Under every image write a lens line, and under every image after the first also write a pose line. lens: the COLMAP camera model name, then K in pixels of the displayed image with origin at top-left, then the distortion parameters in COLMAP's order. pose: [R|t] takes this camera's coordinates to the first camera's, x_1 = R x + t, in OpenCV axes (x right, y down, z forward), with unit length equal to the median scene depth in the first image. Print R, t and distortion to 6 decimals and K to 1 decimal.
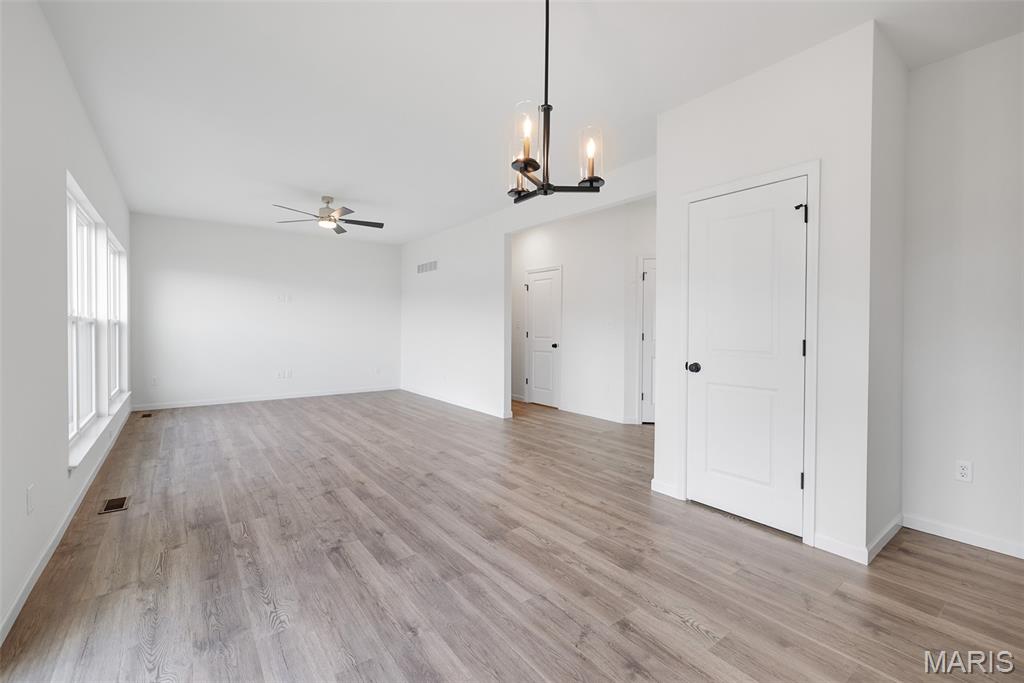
lens RADIAL K [[439.2, 0, 514.7], [0, 439.2, 333.0], [0, 0, 1]] dist [-0.003966, -0.000614]
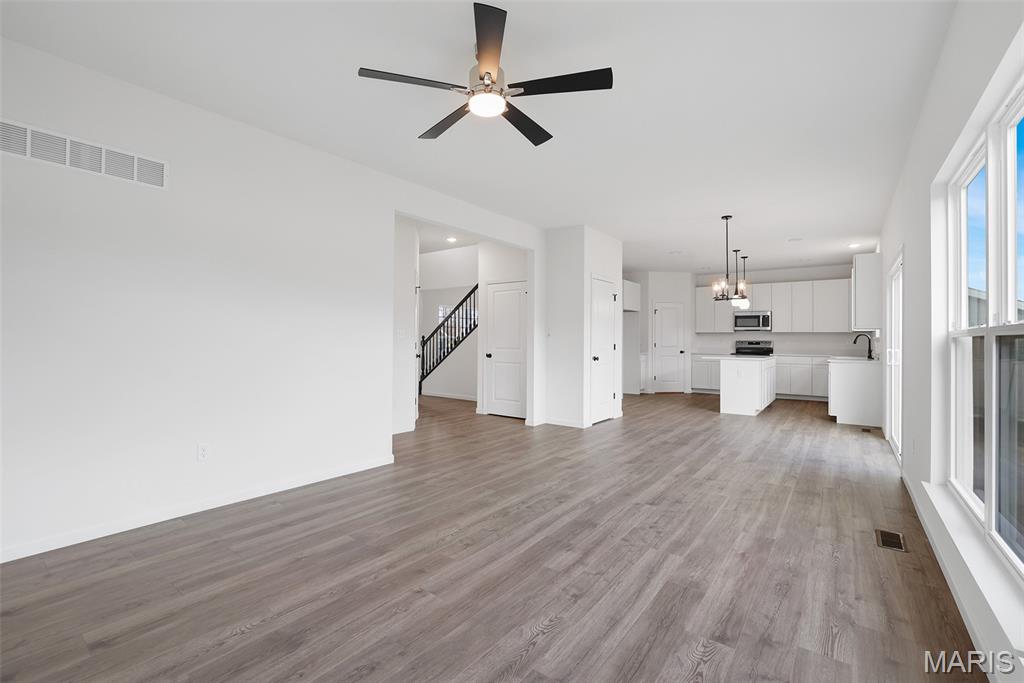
lens RADIAL K [[449.1, 0, 511.7], [0, 449.1, 334.9], [0, 0, 1]] dist [-0.046500, 0.018603]
pose [[-0.266302, 0.000214, 0.963890, -1.379100], [0.000595, 1.000000, -0.000057, -0.031925], [-0.963890, 0.000558, -0.266302, 1.749081]]
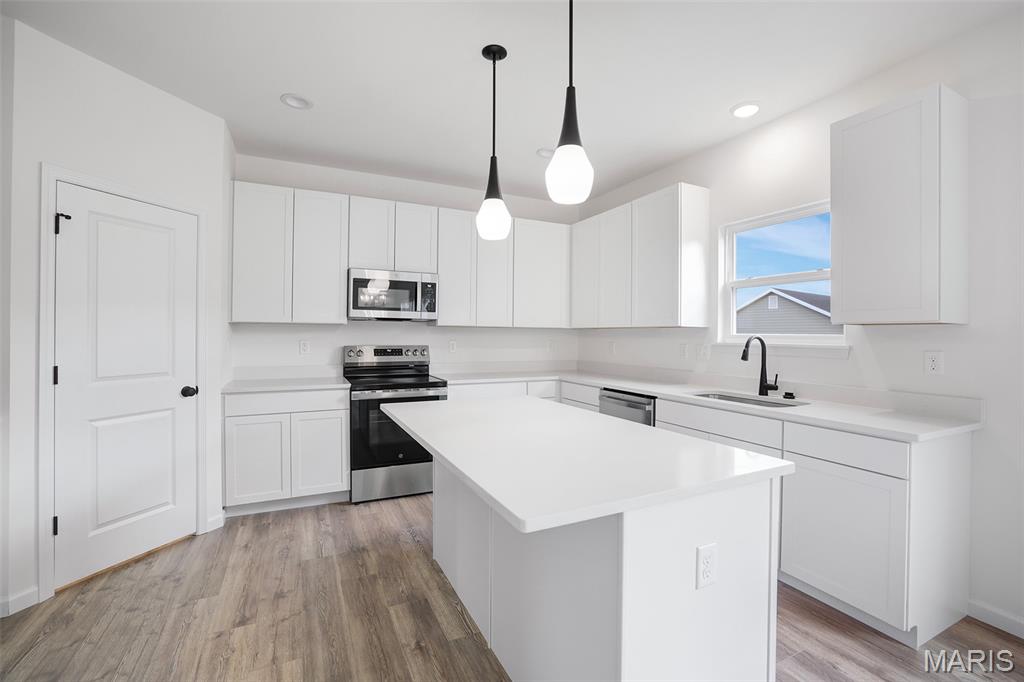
lens RADIAL K [[445.0, 0, 513.5], [0, 445.0, 335.6], [0, 0, 1]] dist [-0.028265, 0.000521]
pose [[-0.980659, -0.016335, 0.195039, 0.505036], [-0.014114, 0.999819, 0.012772, -0.039969], [-0.195213, 0.009772, -0.980712, 0.492452]]
